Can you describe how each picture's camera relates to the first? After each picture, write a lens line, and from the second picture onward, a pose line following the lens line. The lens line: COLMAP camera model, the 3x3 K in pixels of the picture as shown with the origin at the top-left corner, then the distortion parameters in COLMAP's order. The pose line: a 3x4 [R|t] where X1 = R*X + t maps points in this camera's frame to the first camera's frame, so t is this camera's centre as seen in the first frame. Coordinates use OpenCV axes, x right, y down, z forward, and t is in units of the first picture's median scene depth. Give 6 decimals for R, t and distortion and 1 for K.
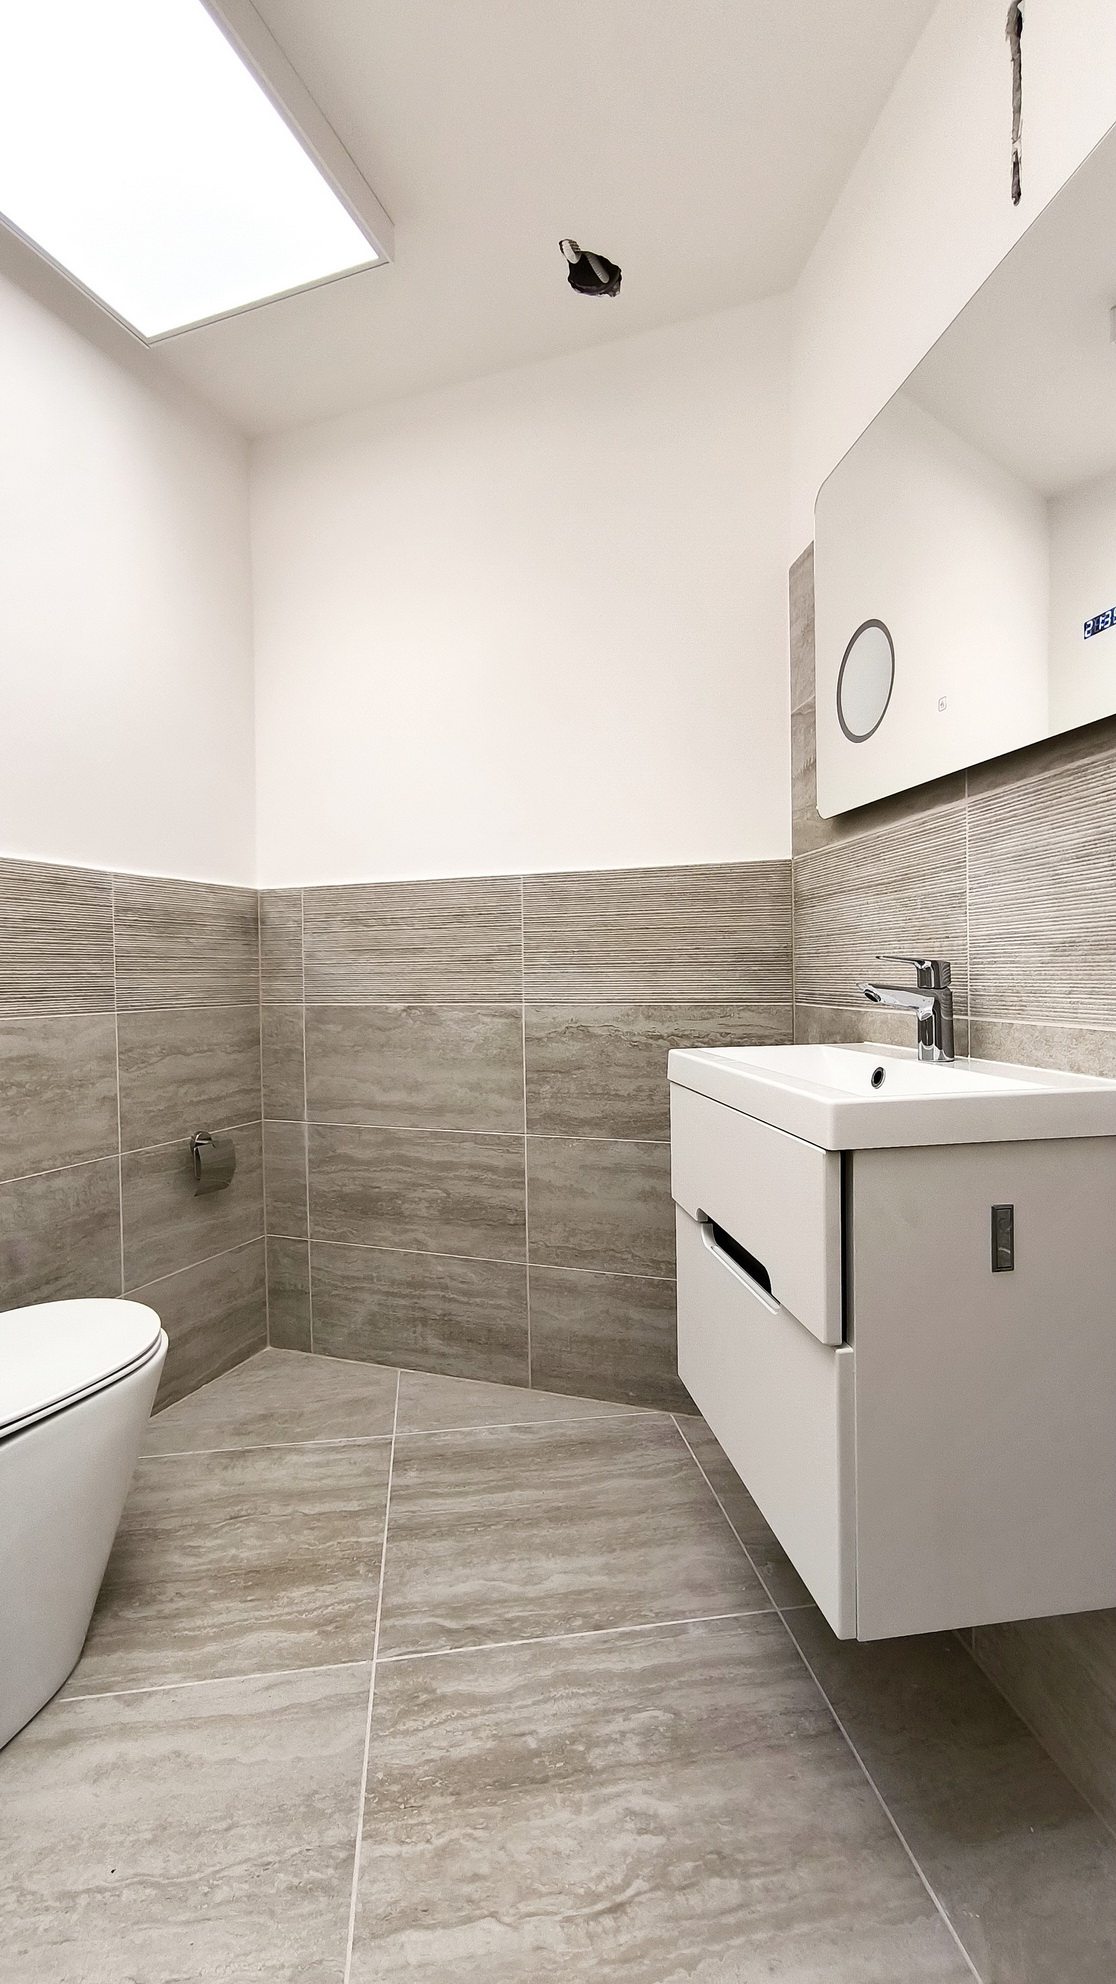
lens RADIAL K [[850.8, 0, 567.6], [0, 850.8, 981.3], [0, 0, 1]] dist [-0.022332, 0.009962]
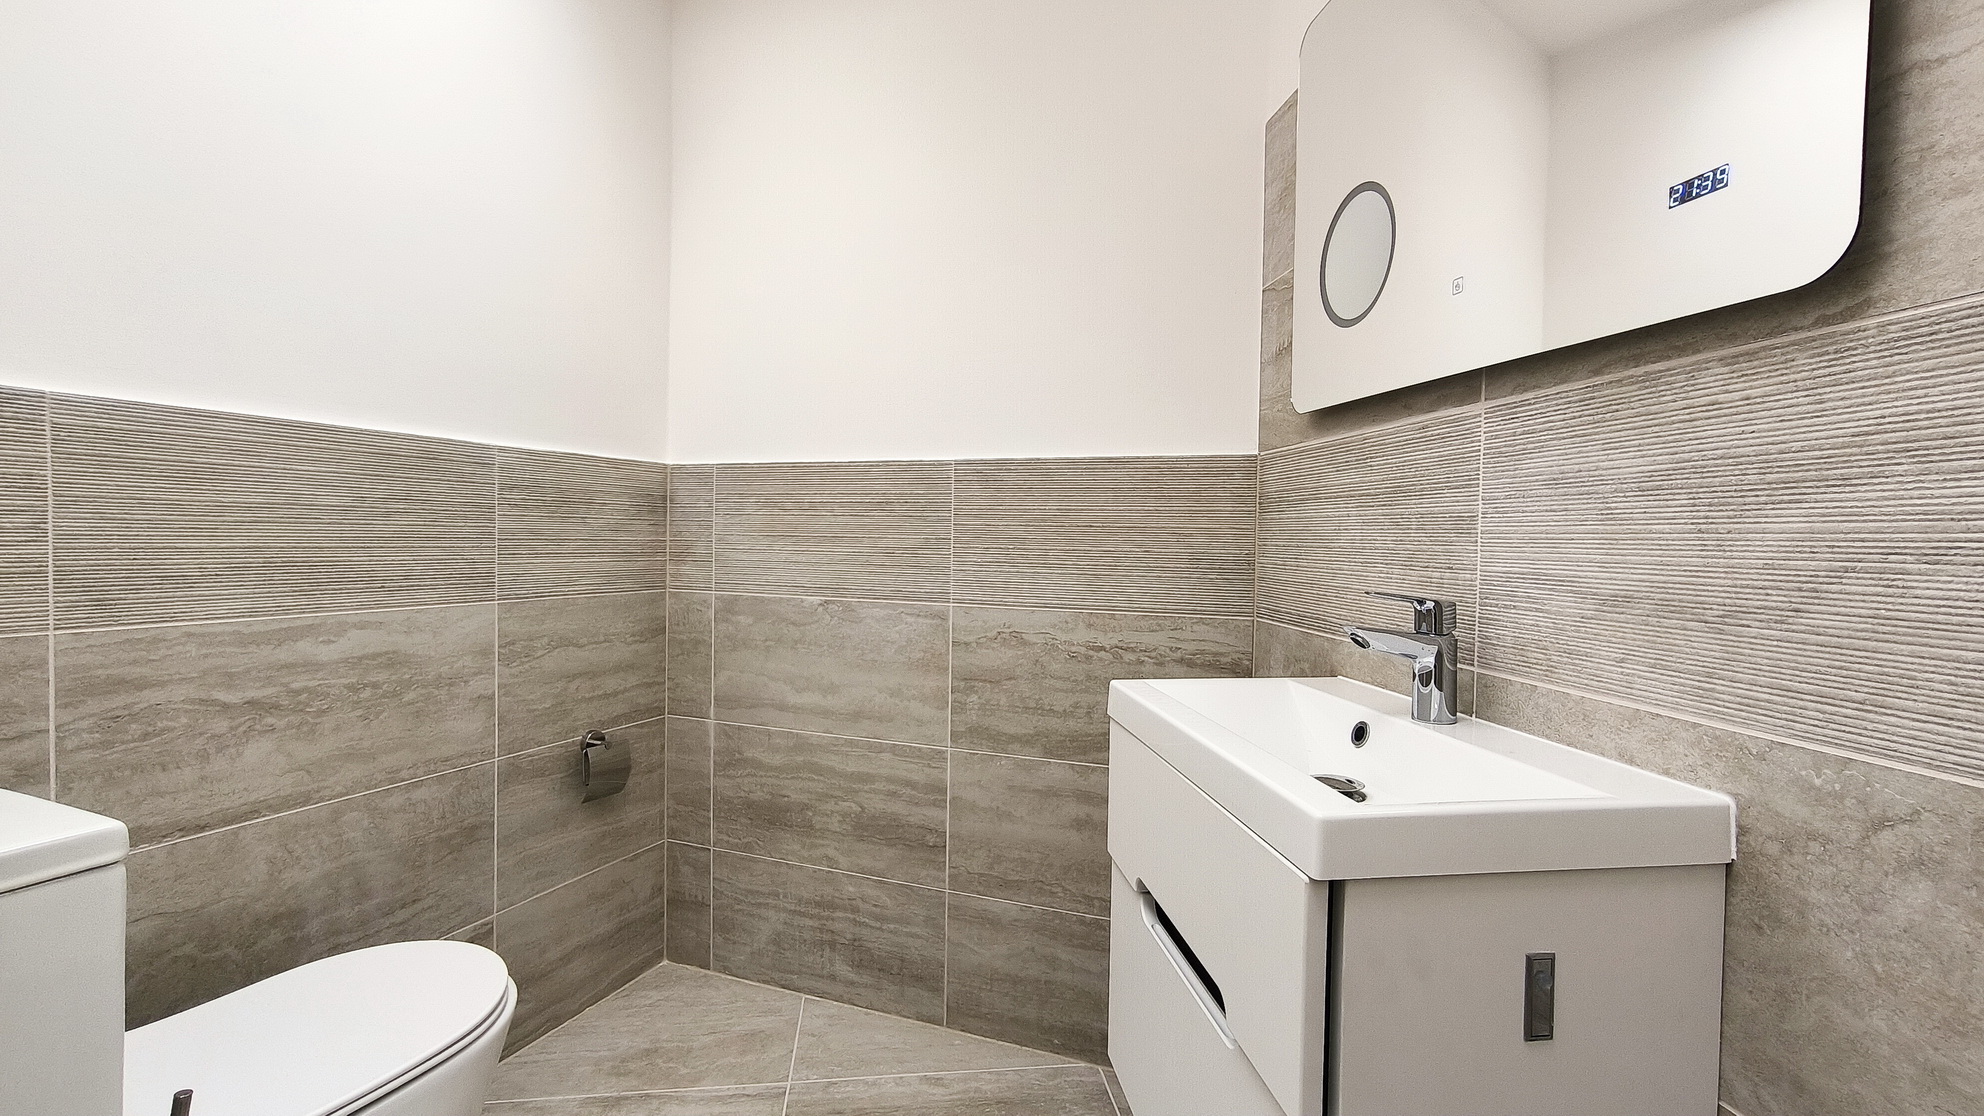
lens RADIAL K [[850.8, 0, 999.1], [0, 850.8, 548.2], [0, 0, 1]] dist [-0.022332, 0.009962]
pose [[0.999287, 0.032621, -0.019007, 0.016064], [-0.032565, 0.999464, 0.003251, -0.041563], [0.019103, -0.002629, 0.999814, 0.115866]]
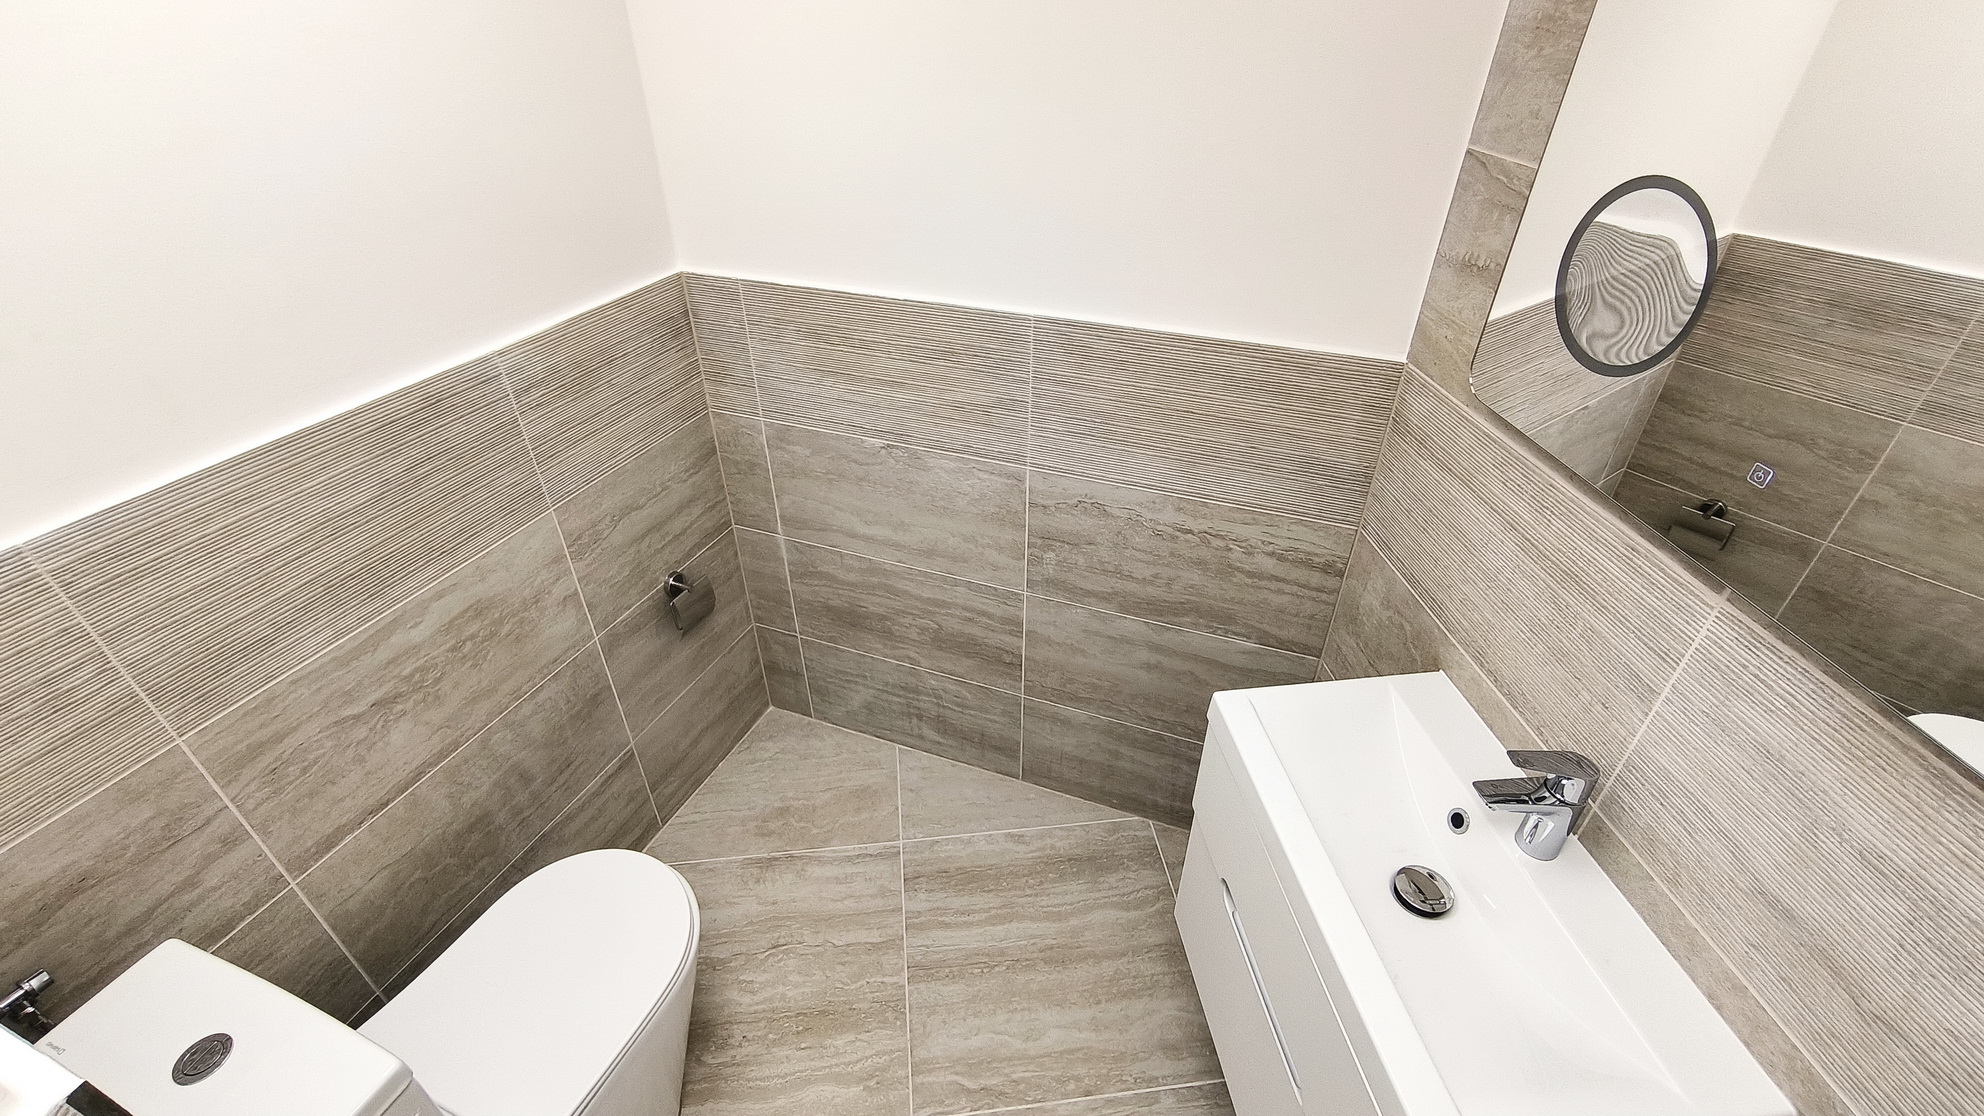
lens RADIAL K [[850.8, 0, 1001.9], [0, 850.8, 576.5], [0, 0, 1]] dist [-0.022332, 0.009962]
pose [[0.999357, 0.032840, -0.014367, -0.070249], [-0.019149, 0.827923, 0.560514, -0.400325], [0.030302, -0.559879, 0.828020, 0.281901]]
